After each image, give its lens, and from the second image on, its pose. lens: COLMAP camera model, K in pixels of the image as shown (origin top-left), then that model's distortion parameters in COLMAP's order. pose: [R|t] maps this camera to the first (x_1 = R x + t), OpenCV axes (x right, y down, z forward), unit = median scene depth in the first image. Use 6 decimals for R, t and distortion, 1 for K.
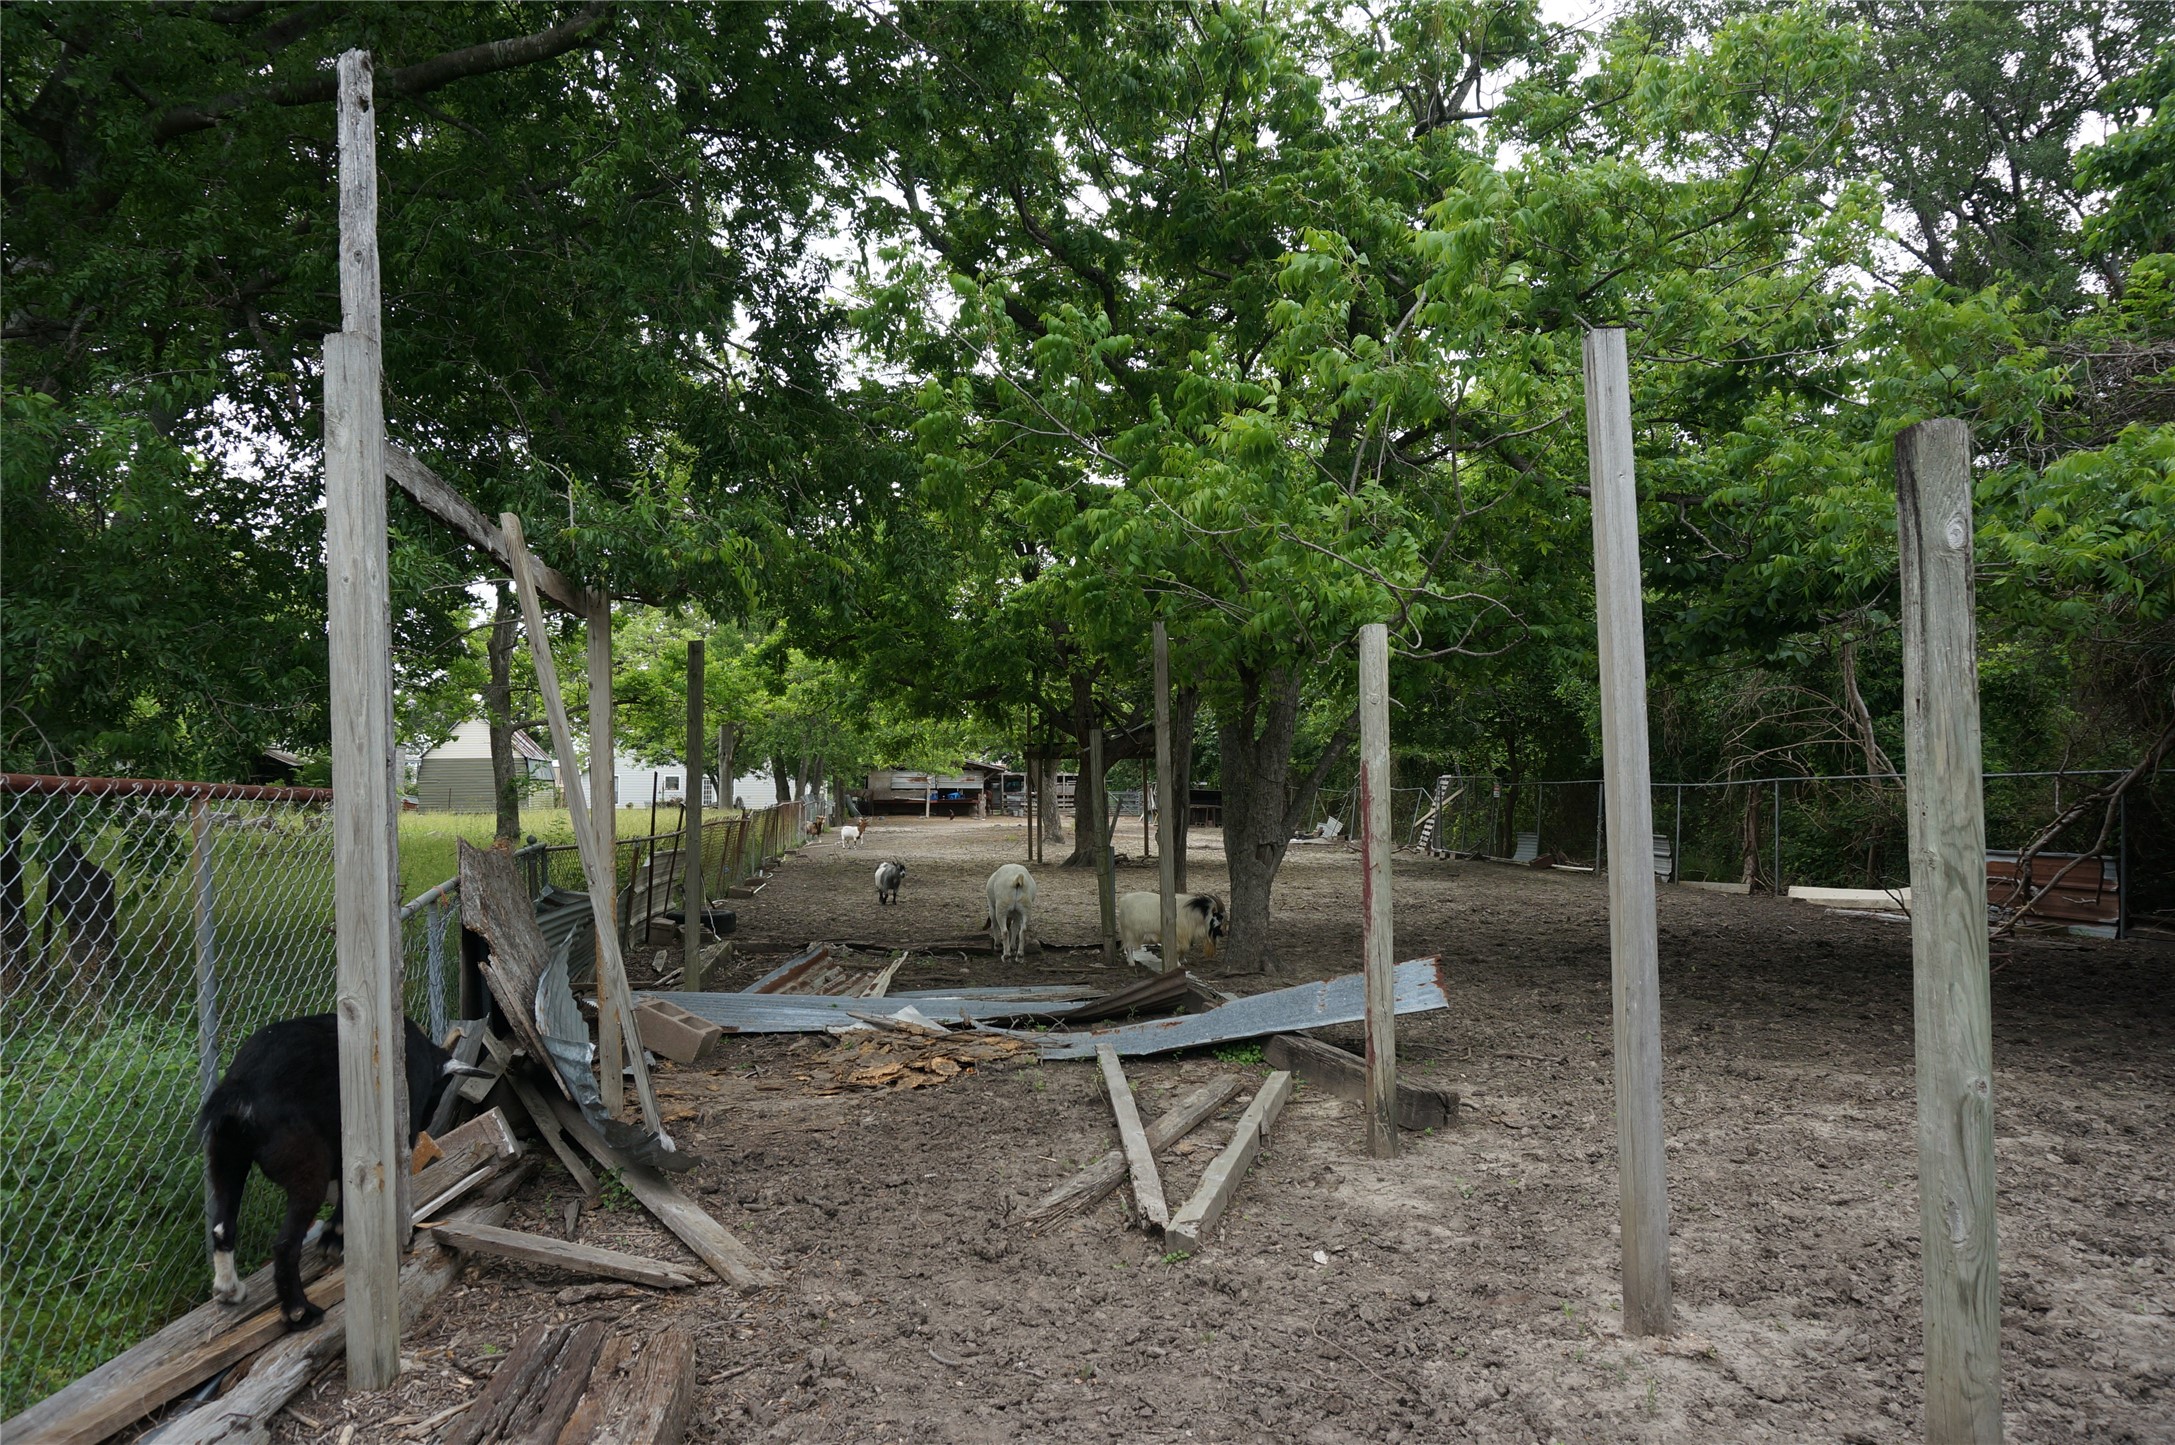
lens RADIAL K [[1448.8, 0, 1090.5], [0, 1448.8, 724.3], [0, 0, 1]] dist [-0.050683, 0.037096]
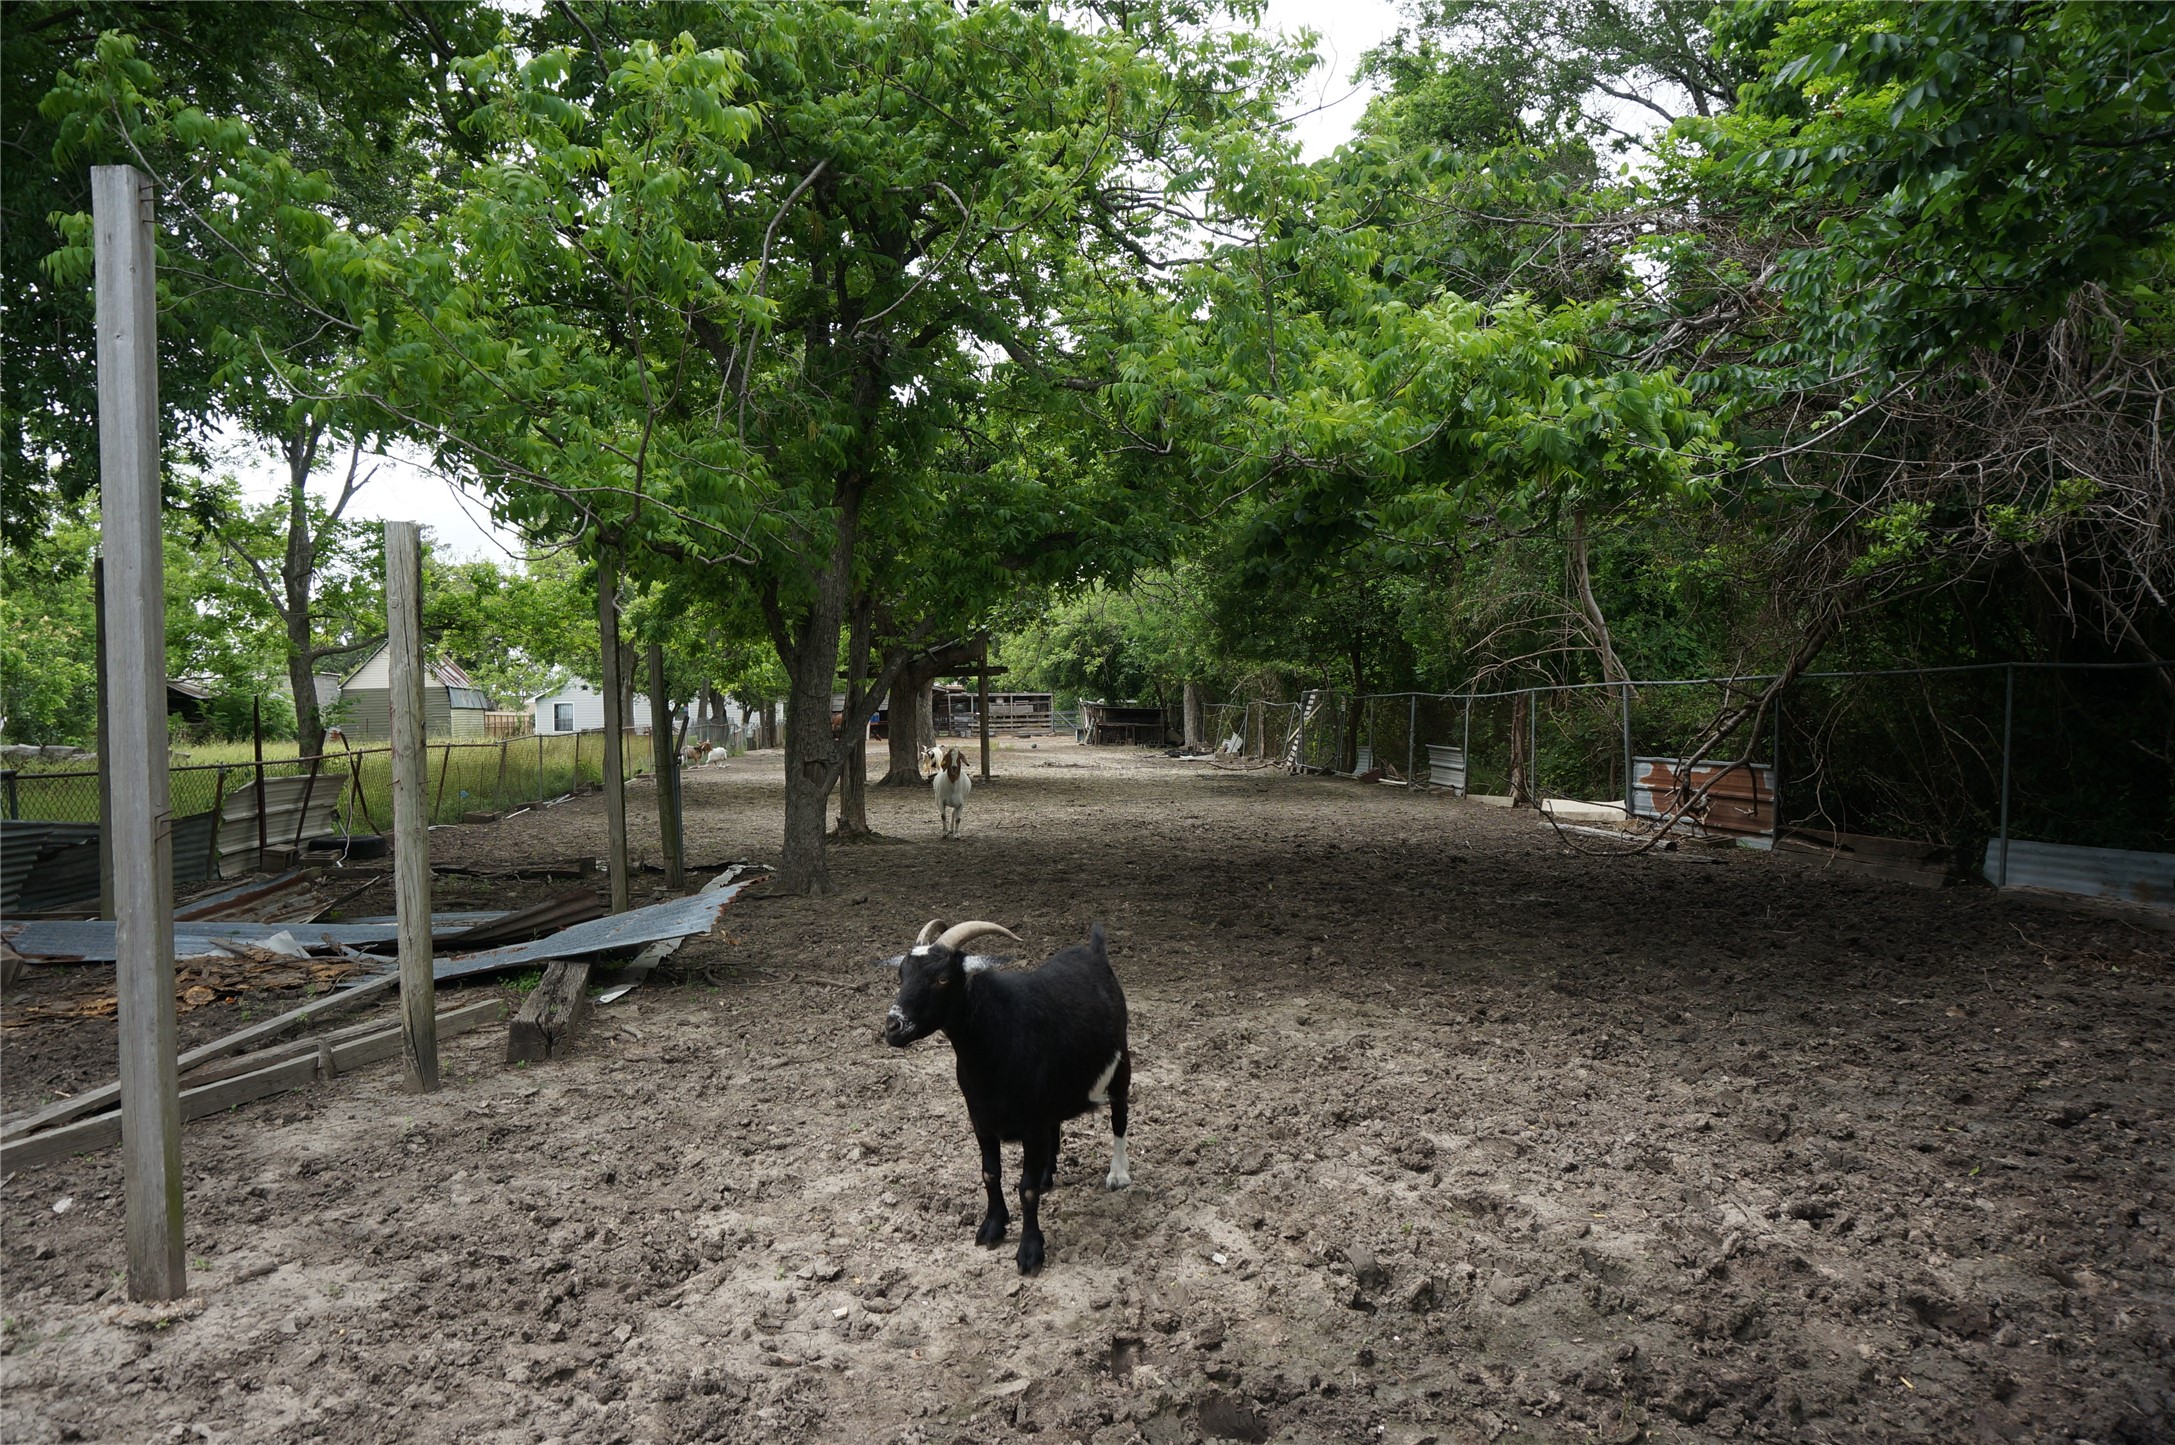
lens RADIAL K [[1448.8, 0, 1090.5], [0, 1448.8, 724.3], [0, 0, 1]] dist [-0.050683, 0.037096]
pose [[0.999865, -0.012965, -0.010076, 0.116189], [0.013497, 0.998414, 0.054662, 0.002872], [0.009352, -0.054791, 0.998454, 0.014595]]
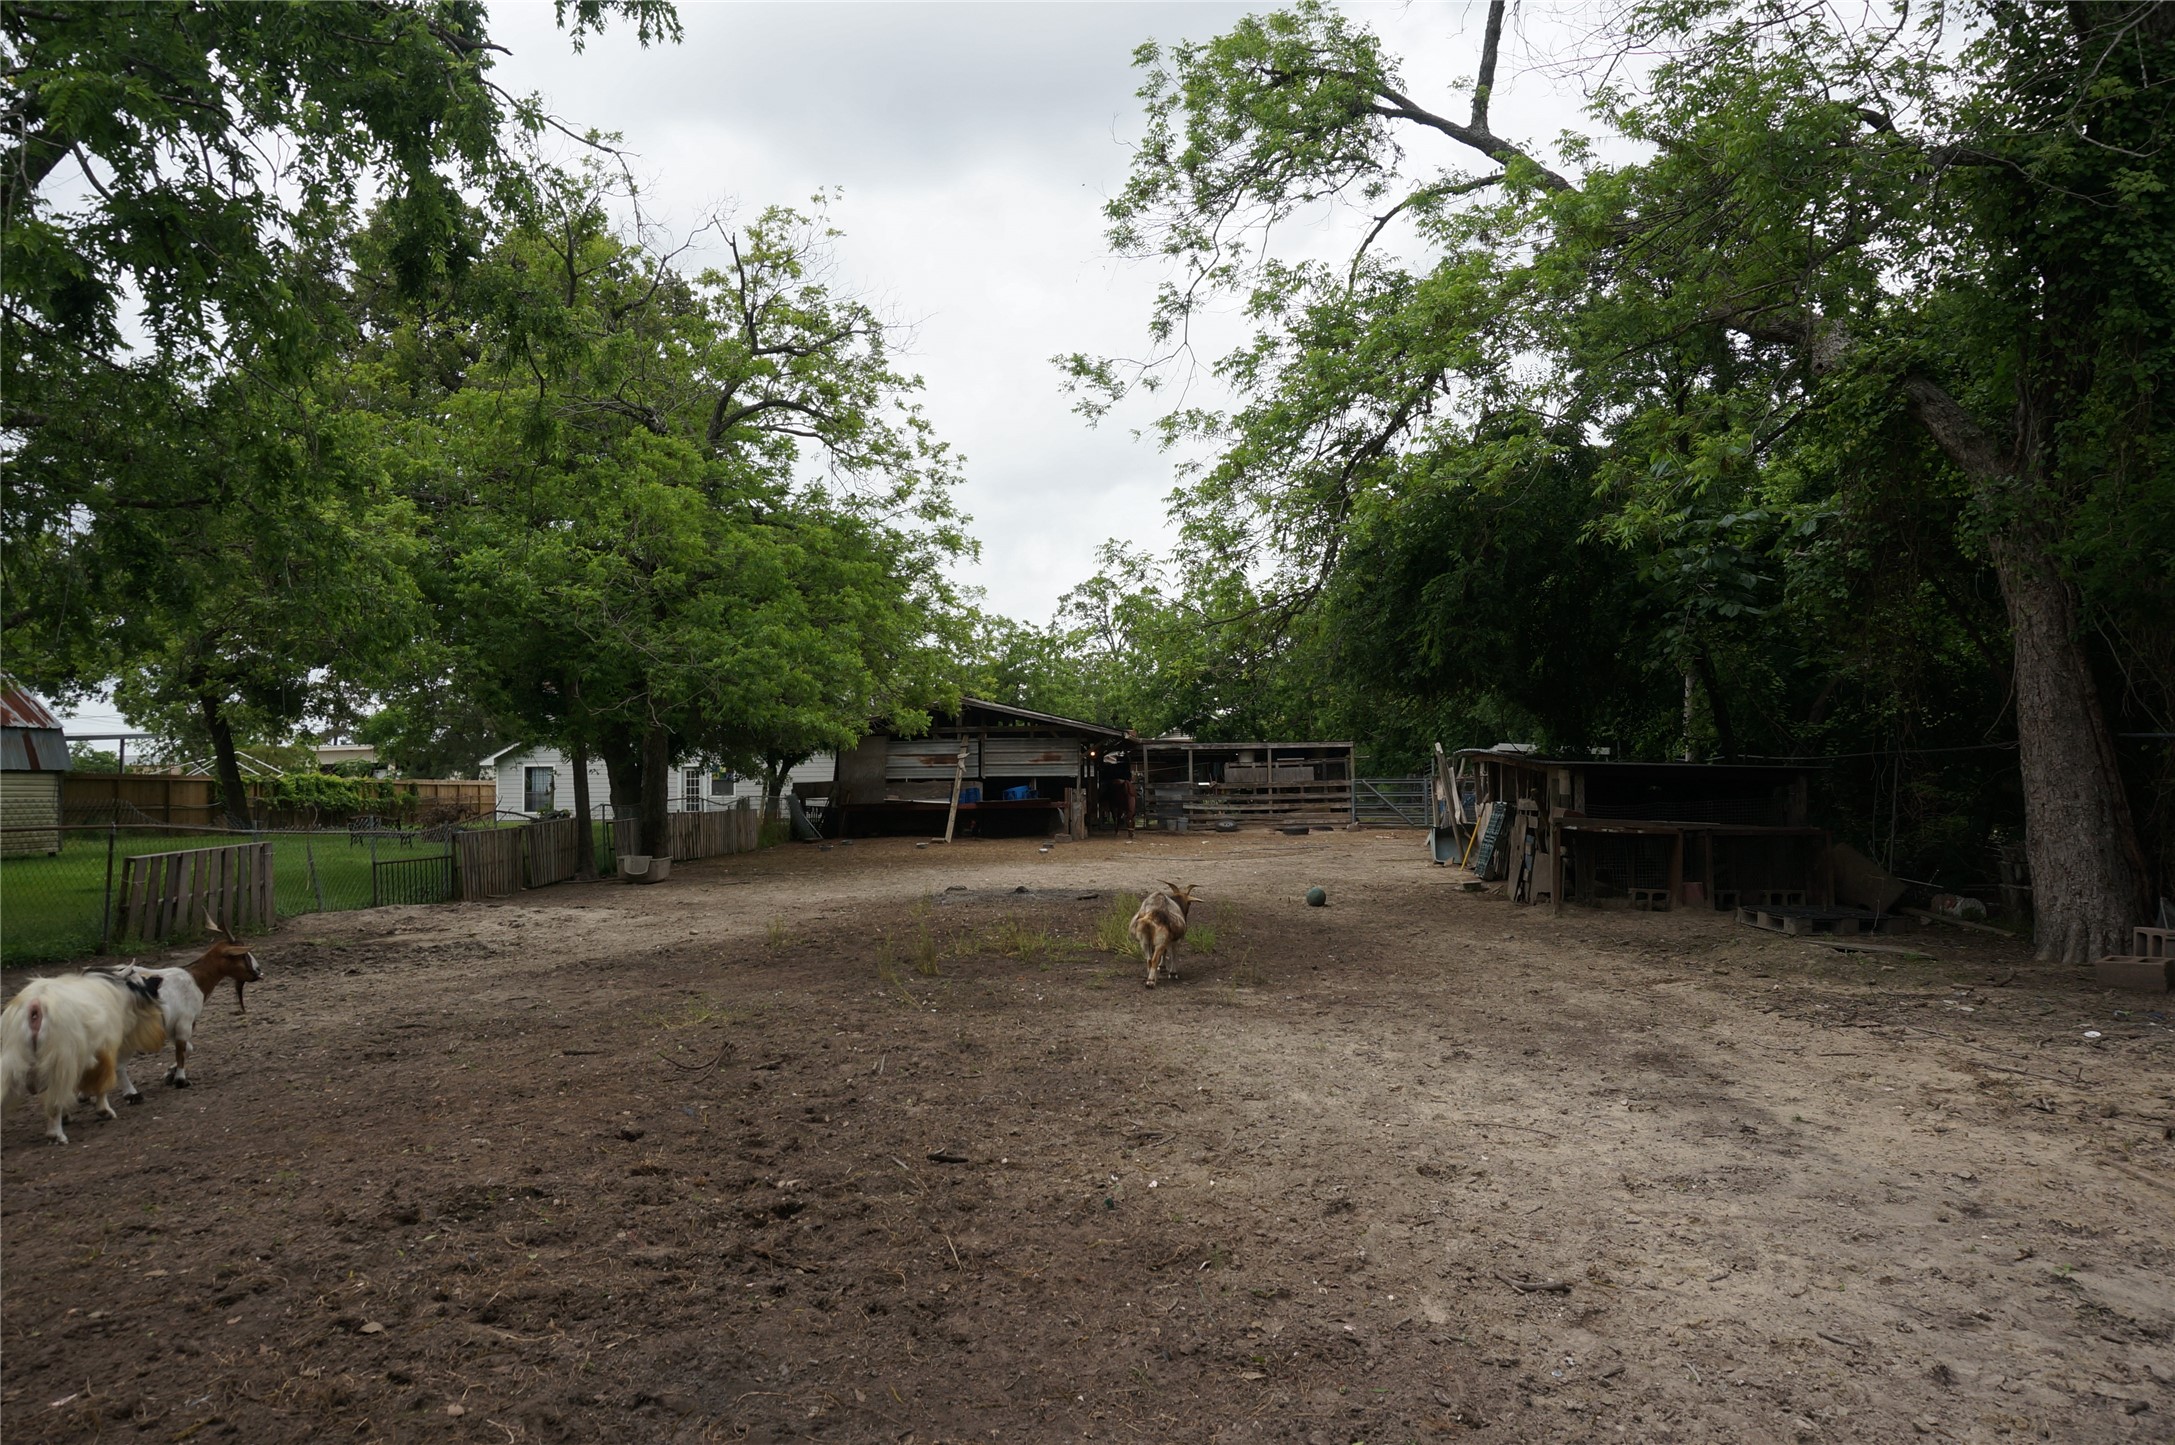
lens RADIAL K [[1447.0, 0, 1102.3], [0, 1447.0, 721.7], [0, 0, 1]] dist [-0.067280, 0.040568]
pose [[0.980779, -0.023082, -0.193752, 0.054264], [0.023752, 0.999717, 0.001136, 0.062207], [0.193671, -0.005717, 0.981050, 1.292839]]
